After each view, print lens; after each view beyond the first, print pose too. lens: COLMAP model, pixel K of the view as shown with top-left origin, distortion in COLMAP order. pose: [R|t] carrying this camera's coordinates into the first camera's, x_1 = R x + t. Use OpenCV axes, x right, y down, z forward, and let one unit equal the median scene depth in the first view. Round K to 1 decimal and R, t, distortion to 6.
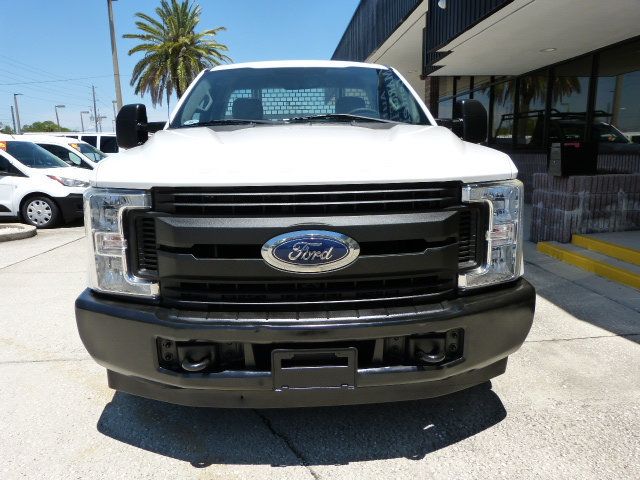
lens RADIAL K [[483.0, 0, 321.0], [0, 483.0, 240.4], [0, 0, 1]] dist [-0.040049, 0.029044]
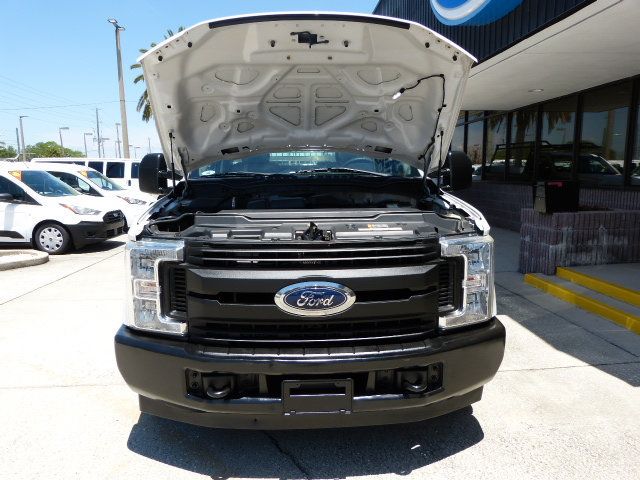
lens RADIAL K [[483.0, 0, 318.6], [0, 483.0, 242.1], [0, 0, 1]] dist [-0.040049, 0.029044]
pose [[0.999982, 0.005172, -0.003059, -0.007851], [-0.005288, 0.999213, -0.039309, -0.060678], [0.002853, 0.039324, 0.999222, -0.183887]]
